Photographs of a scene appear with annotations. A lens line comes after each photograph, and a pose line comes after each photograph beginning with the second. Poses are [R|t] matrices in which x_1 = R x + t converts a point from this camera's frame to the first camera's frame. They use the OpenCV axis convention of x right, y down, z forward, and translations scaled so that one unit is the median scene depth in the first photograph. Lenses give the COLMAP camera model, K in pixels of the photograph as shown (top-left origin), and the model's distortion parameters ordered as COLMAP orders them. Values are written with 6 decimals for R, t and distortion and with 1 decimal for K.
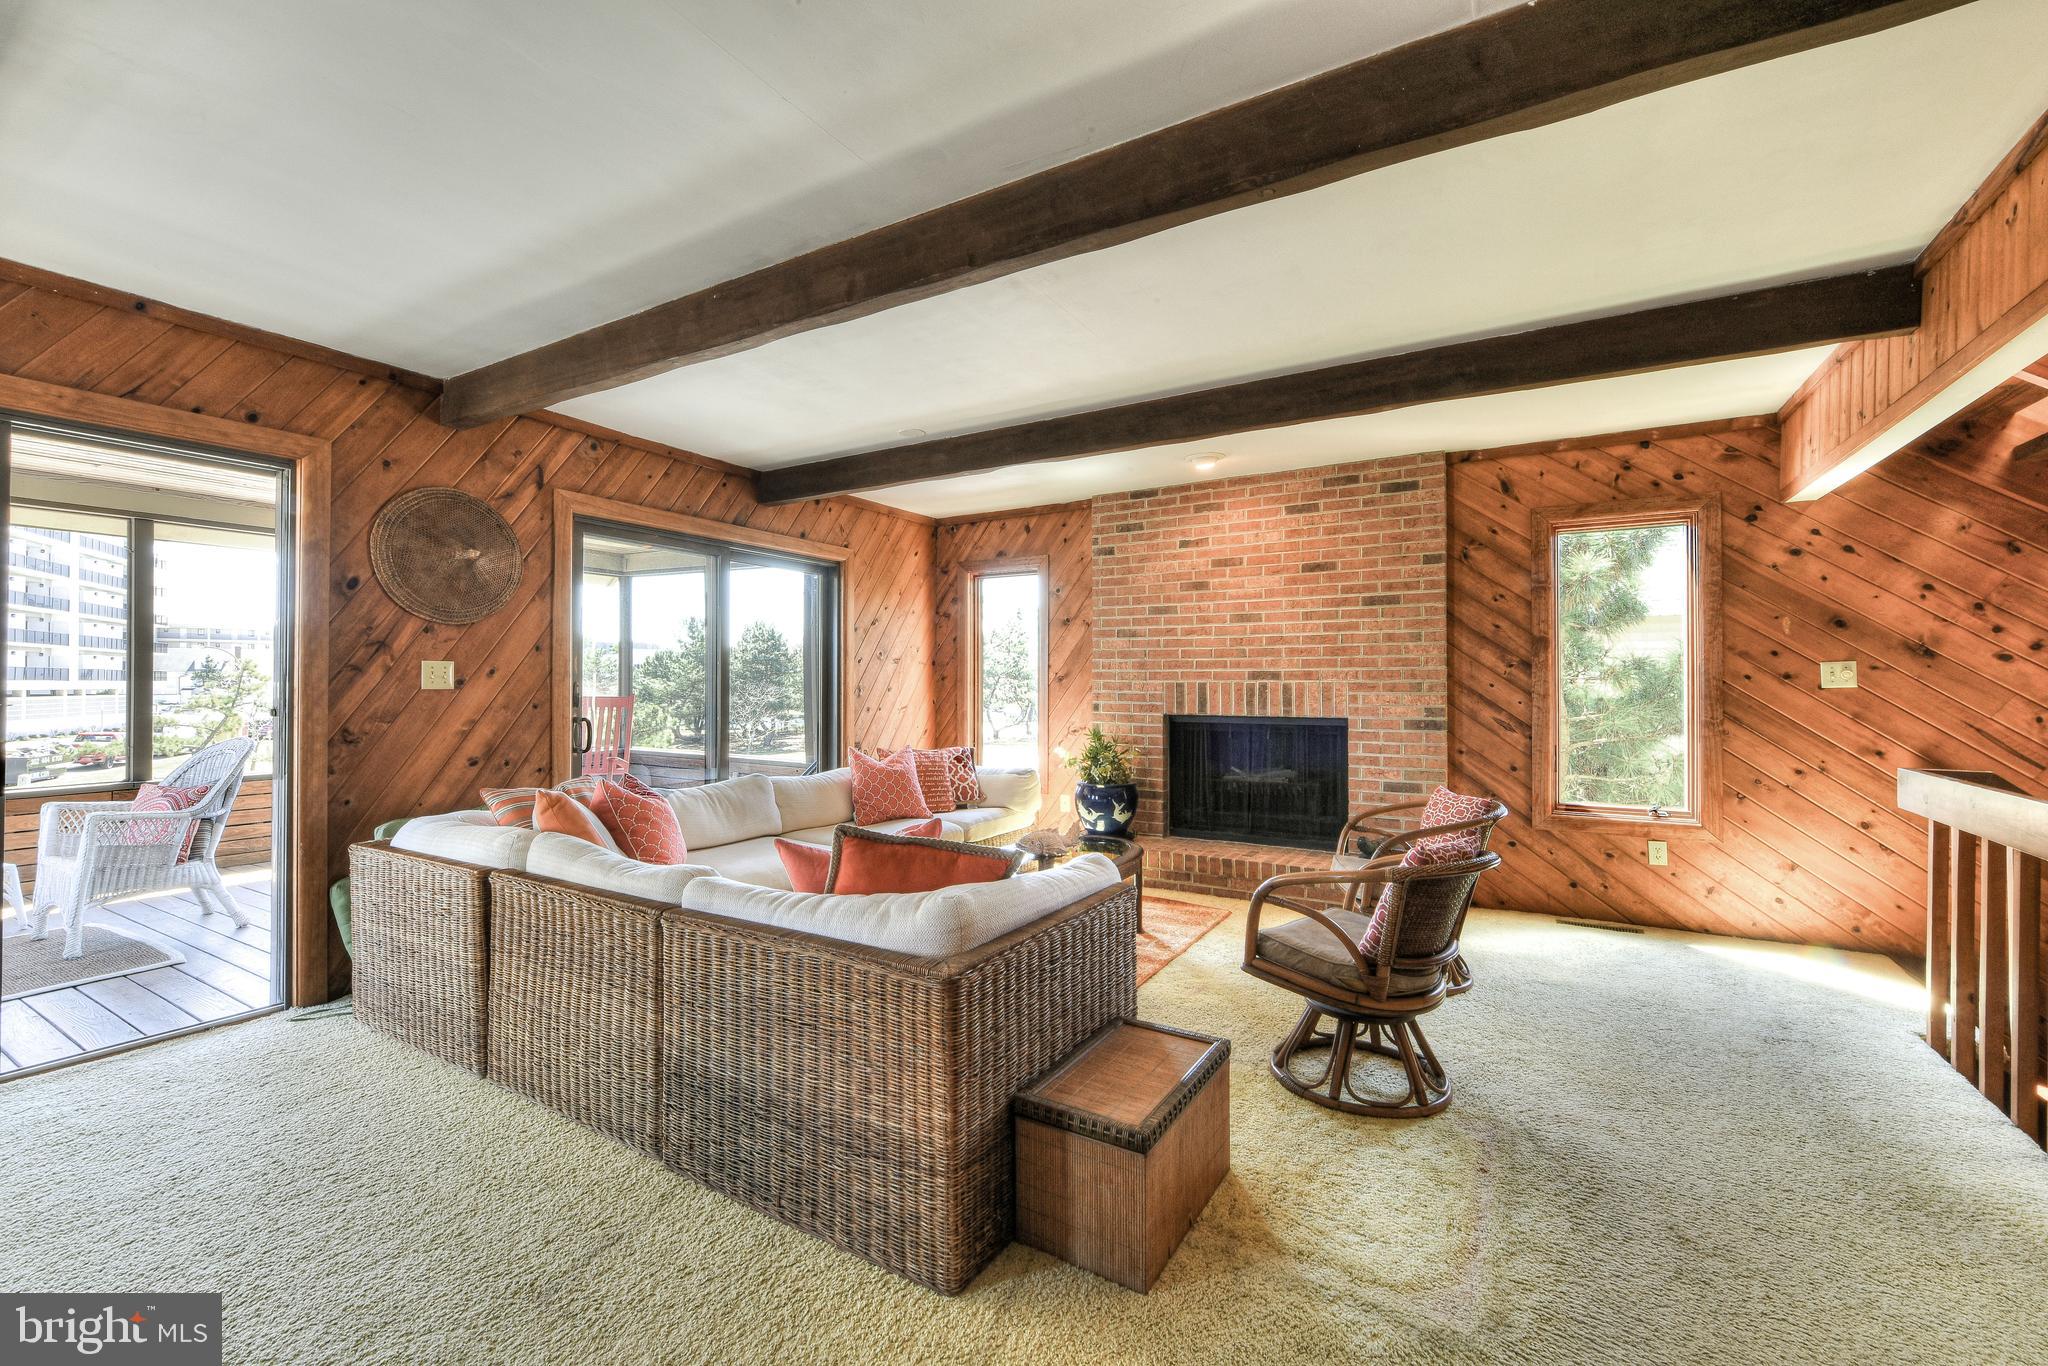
lens RADIAL K [[808.8, 0, 1028.8], [0, 808.8, 680.9], [0, 0, 1]] dist [0.001426, -0.000035]
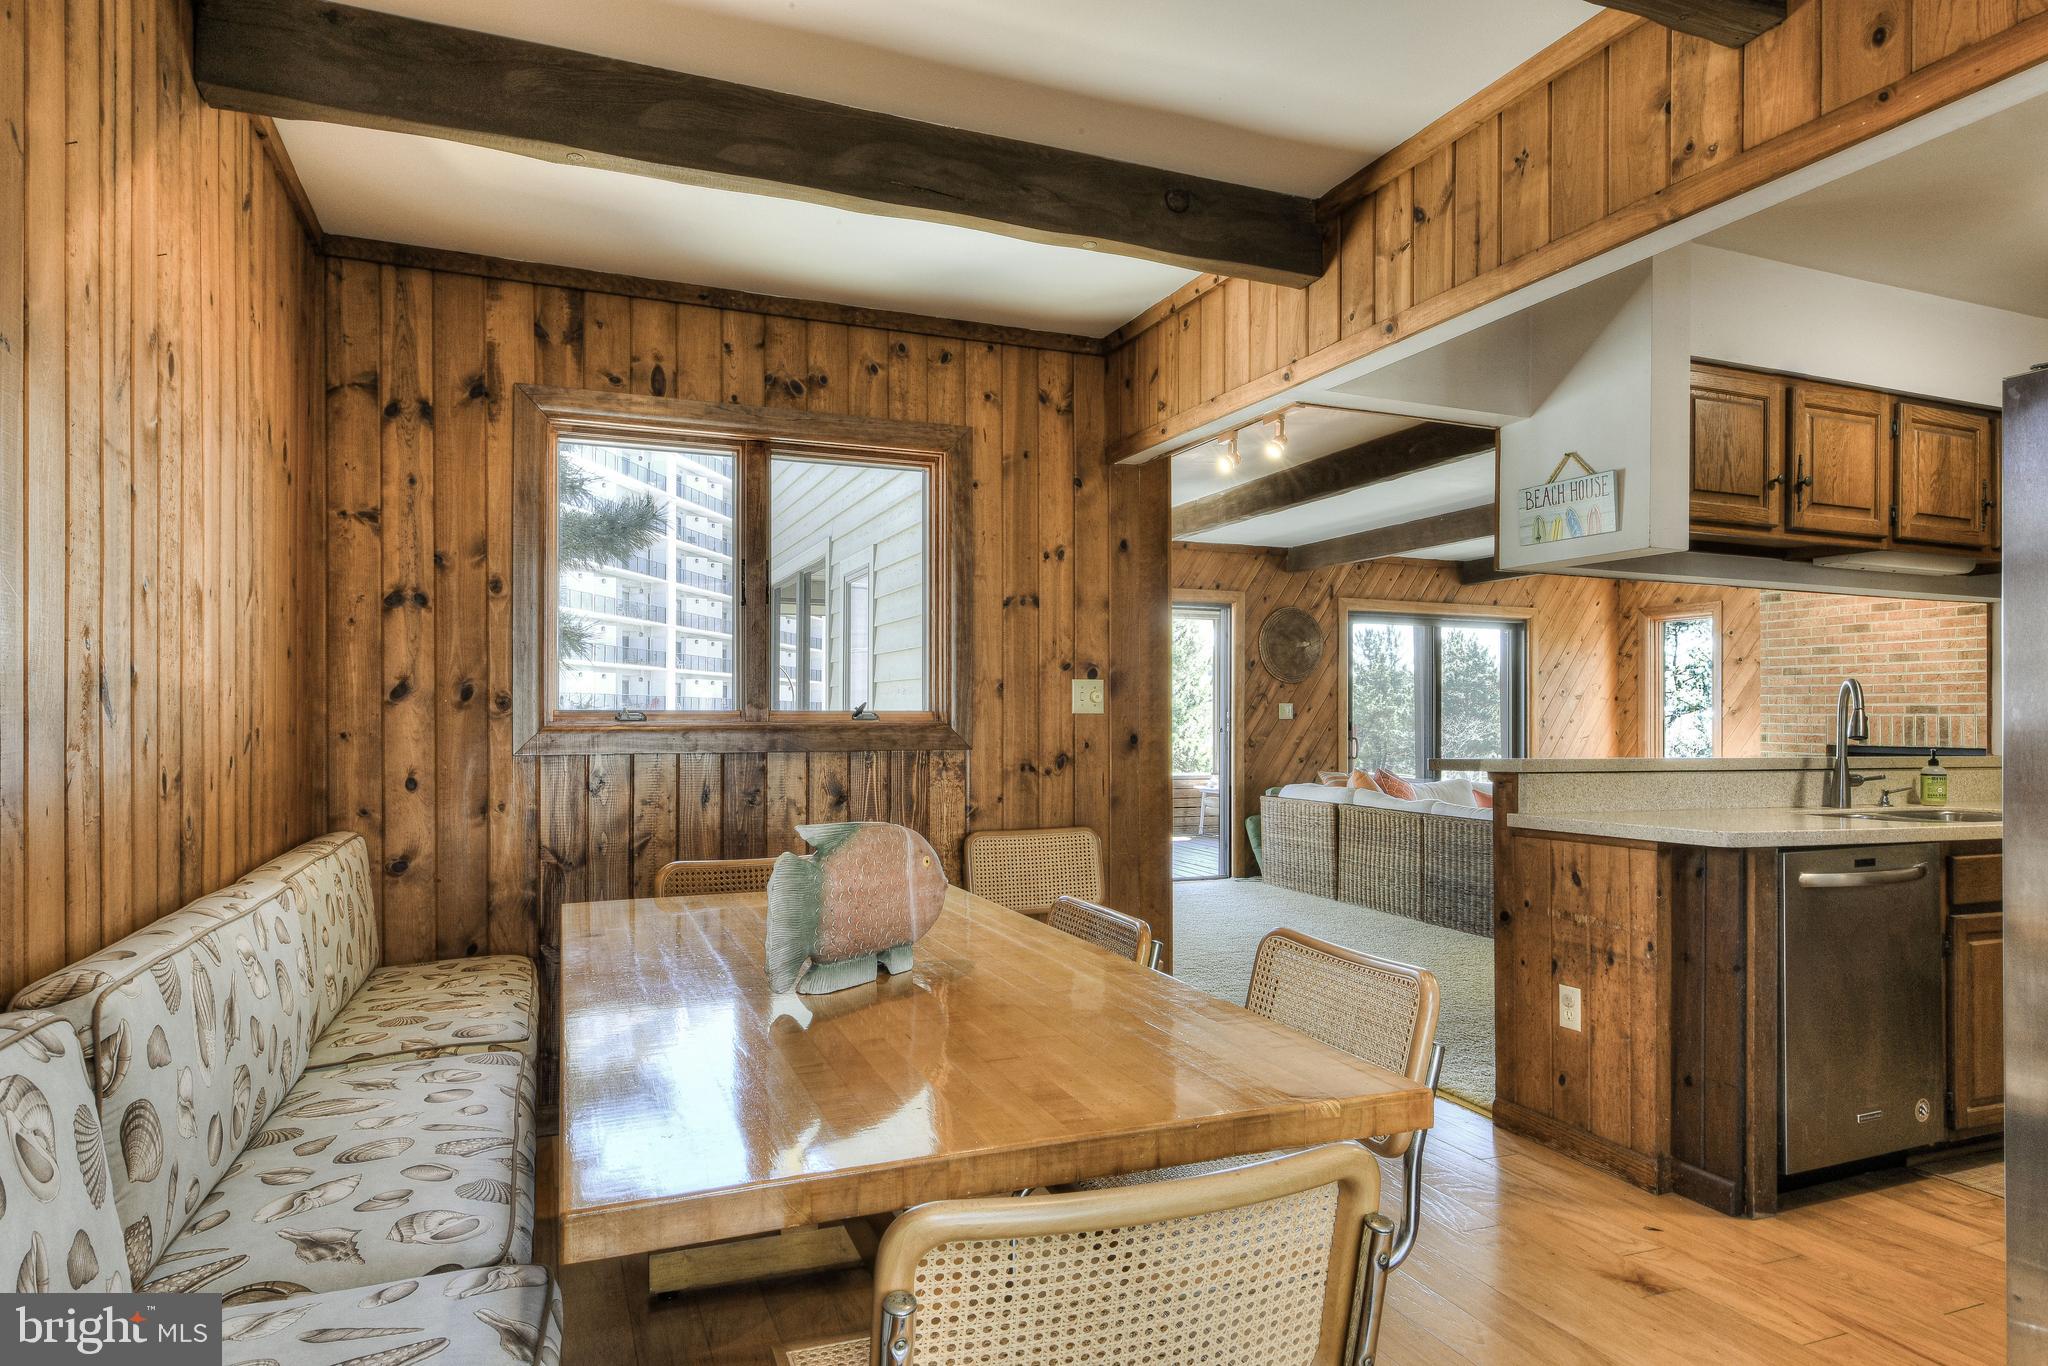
lens RADIAL K [[1197.8, 0, 1029.0], [0, 1197.8, 707.7], [0, 0, 1]] dist [-0.053889, 0.029380]
pose [[0.786560, -0.002674, -0.617508, 0.339276], [0.000057, 0.999991, -0.004258, -0.002664], [0.617514, 0.003314, 0.786553, -1.057763]]
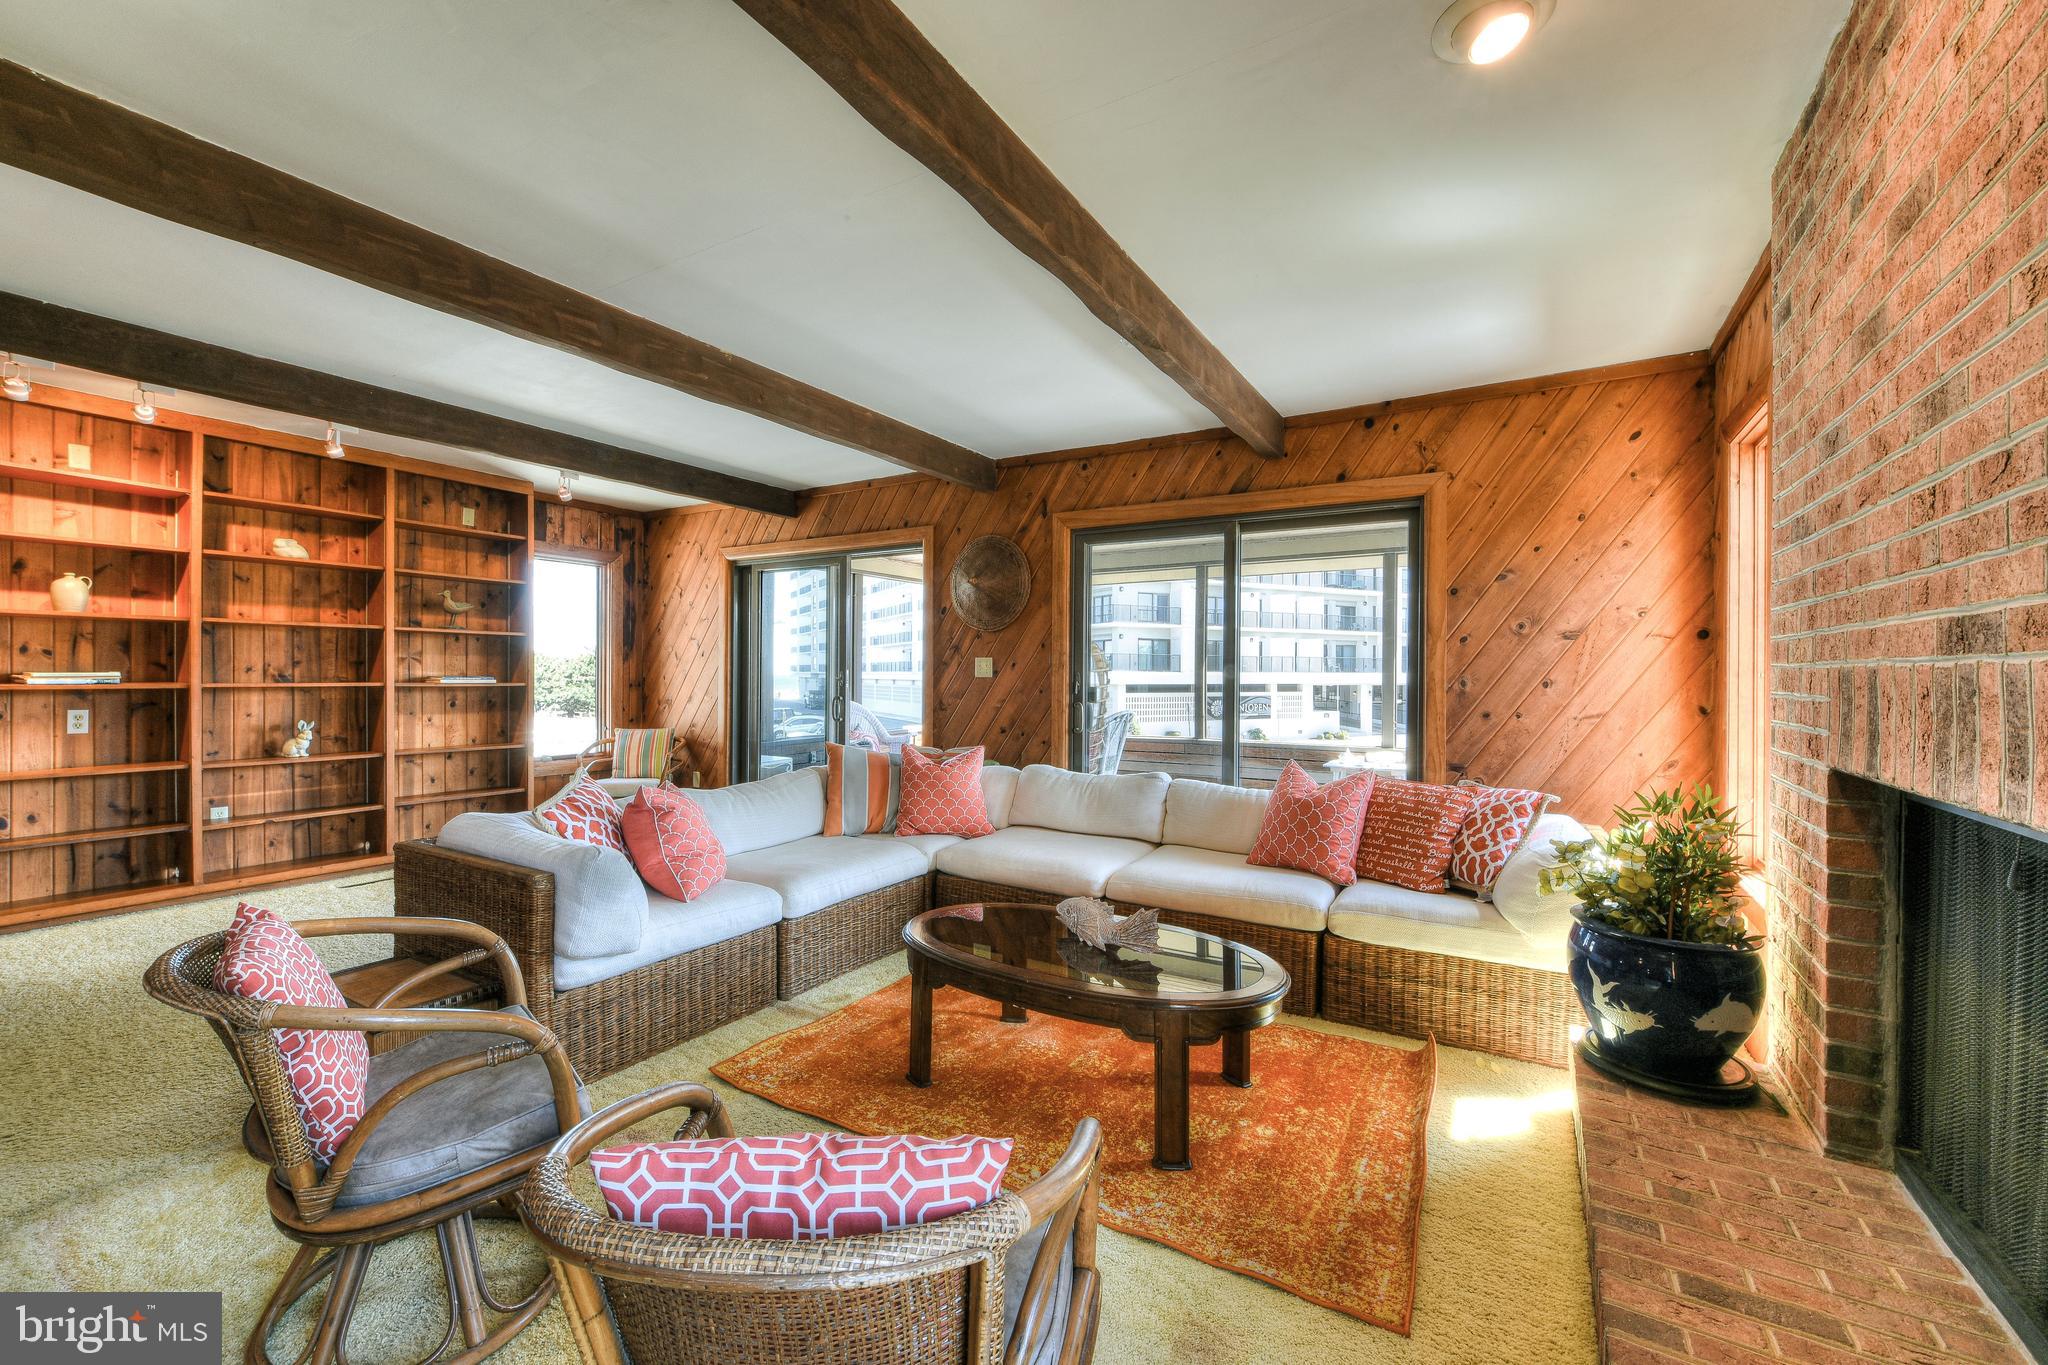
lens RADIAL K [[824.8, 0, 1024.0], [0, 824.8, 682.5], [0, 0, 1]] dist [-0.000538, 0.000008]
pose [[-0.021235, 0.007359, -0.999747, 0.537814], [-0.002281, 0.999970, 0.007409, 0.006364], [0.999772, 0.002437, -0.021217, 0.801659]]
